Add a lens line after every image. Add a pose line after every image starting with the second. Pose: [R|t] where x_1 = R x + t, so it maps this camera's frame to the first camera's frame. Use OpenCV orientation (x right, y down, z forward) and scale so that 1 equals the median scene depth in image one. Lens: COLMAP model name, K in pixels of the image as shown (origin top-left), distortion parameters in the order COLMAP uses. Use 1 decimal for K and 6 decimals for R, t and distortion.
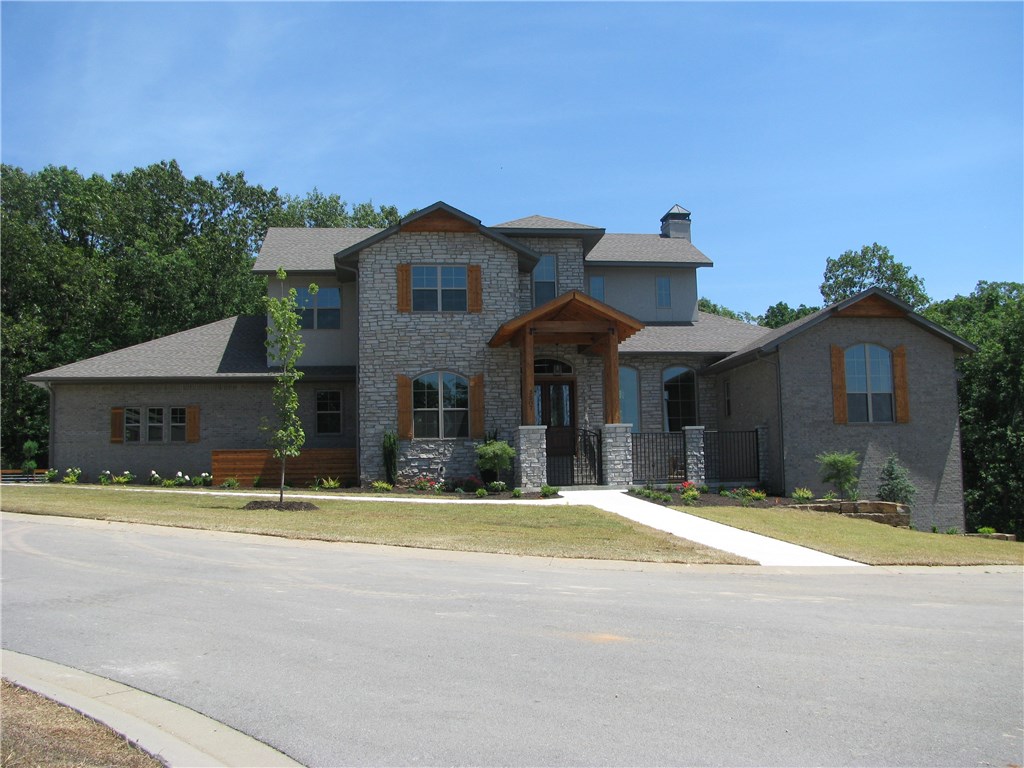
lens RADIAL K [[1106.3, 0, 512.0], [0, 1106.3, 384.0], [0, 0, 1]] dist [-0.147842, 0.027250]
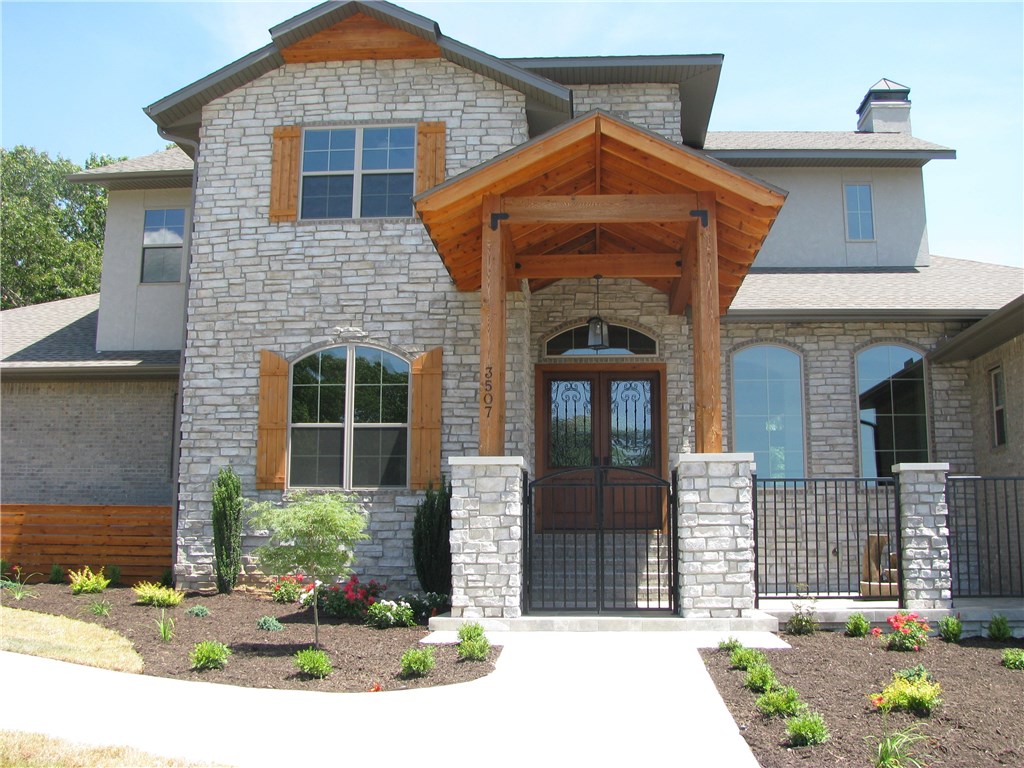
lens RADIAL K [[1106.3, 0, 512.0], [0, 1106.3, 384.0], [0, 0, 1]] dist [-0.147842, 0.027250]
pose [[0.979718, -0.006482, -0.200275, 0.093888], [-0.003728, 0.998714, -0.050558, 0.028606], [0.200345, 0.050279, 0.978434, 0.558602]]
